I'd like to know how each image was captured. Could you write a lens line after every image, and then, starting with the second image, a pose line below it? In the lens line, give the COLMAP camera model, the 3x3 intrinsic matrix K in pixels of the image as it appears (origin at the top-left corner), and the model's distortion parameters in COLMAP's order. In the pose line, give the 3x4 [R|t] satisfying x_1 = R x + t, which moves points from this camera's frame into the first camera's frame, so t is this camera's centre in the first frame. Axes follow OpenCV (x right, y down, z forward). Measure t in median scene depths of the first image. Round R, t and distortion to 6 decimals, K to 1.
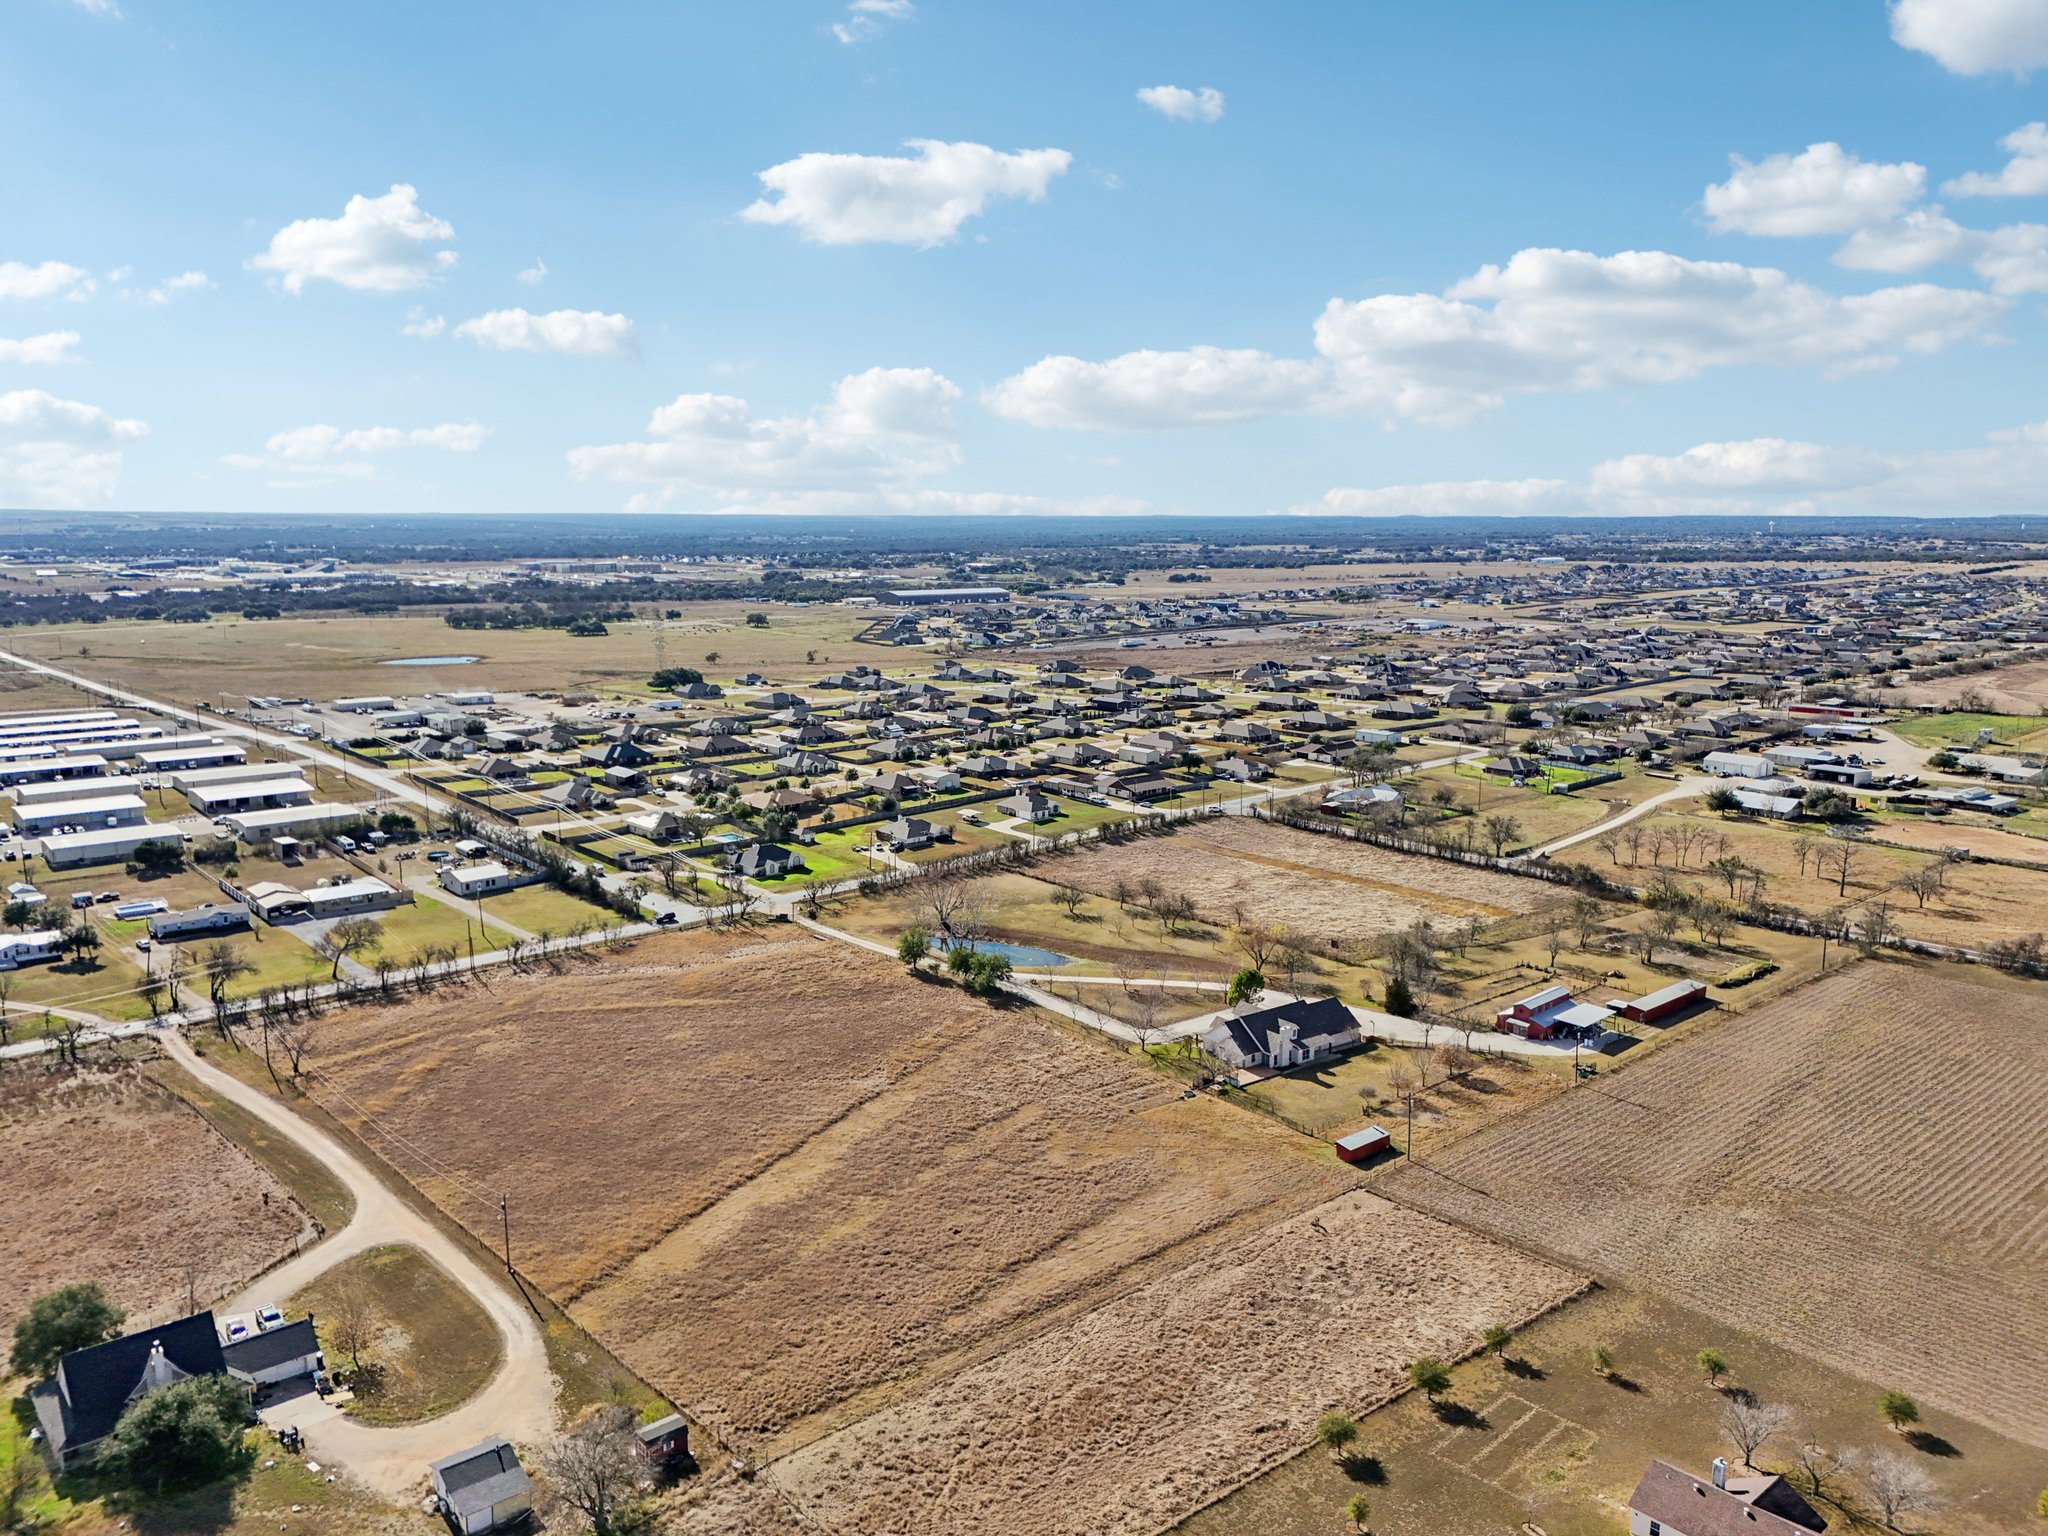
lens RADIAL K [[1489.9, 0, 1026.7], [0, 1489.9, 815.6], [0, 0, 1]] dist [0.096996, -0.105856]
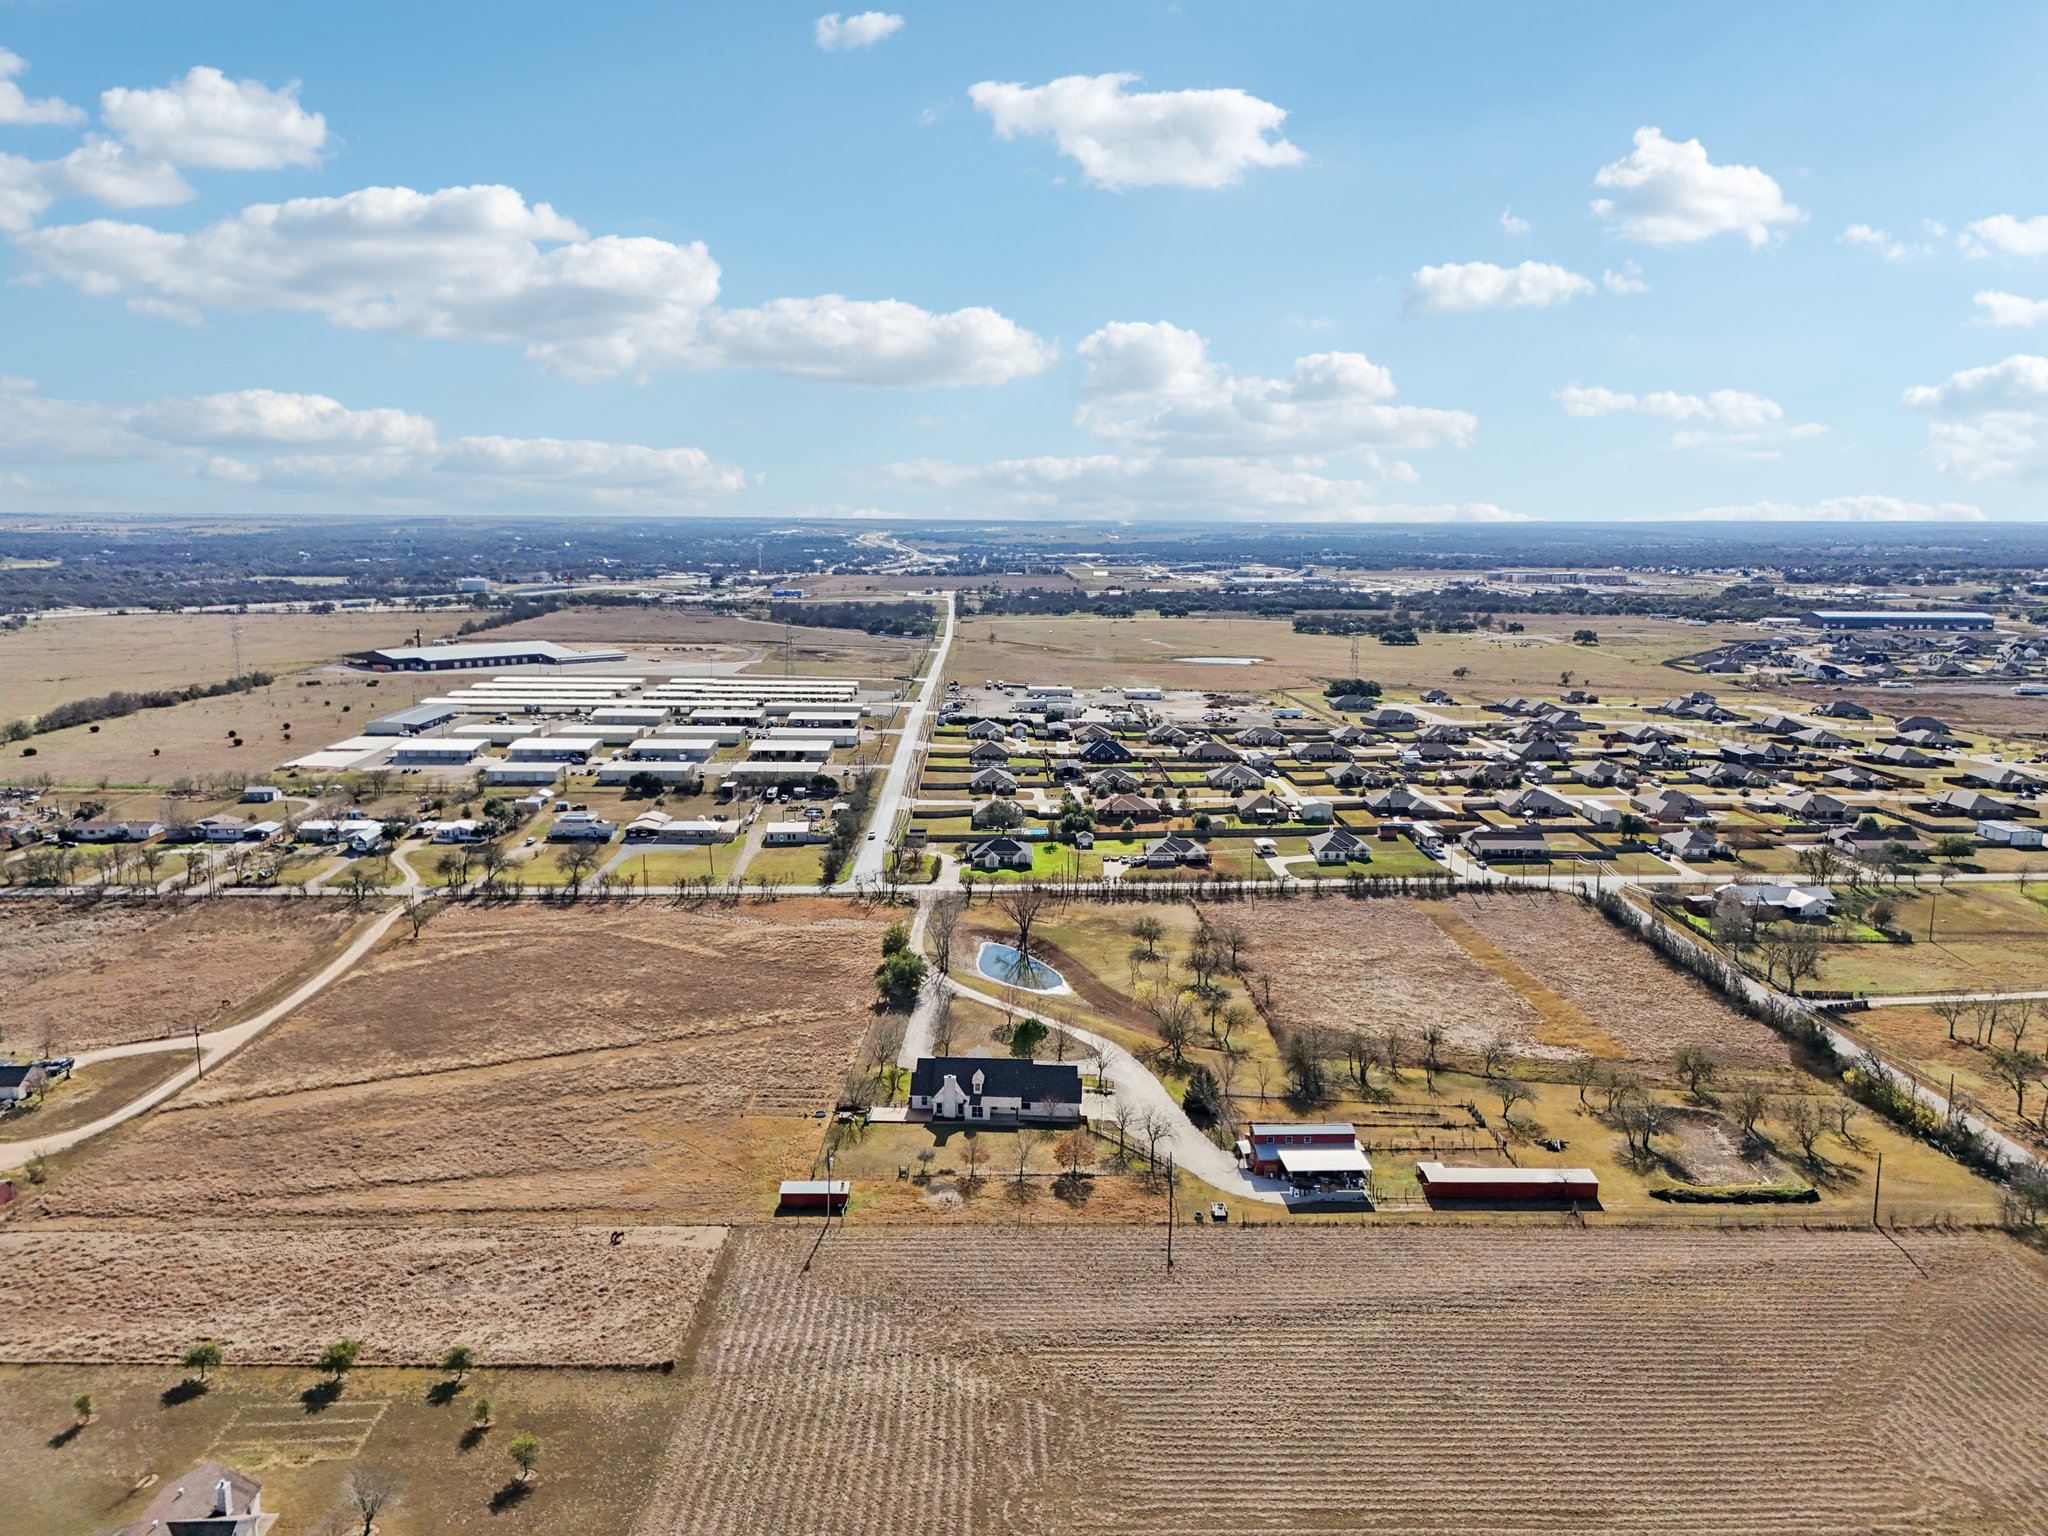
lens RADIAL K [[1489.9, 0, 1026.7], [0, 1489.9, 815.6], [0, 0, 1]] dist [0.096996, -0.105856]
pose [[0.768899, 0.128513, -0.626321, 0.681152], [-0.131874, 0.990405, 0.041324, -0.058528], [0.625622, 0.050822, 0.778469, 0.250655]]
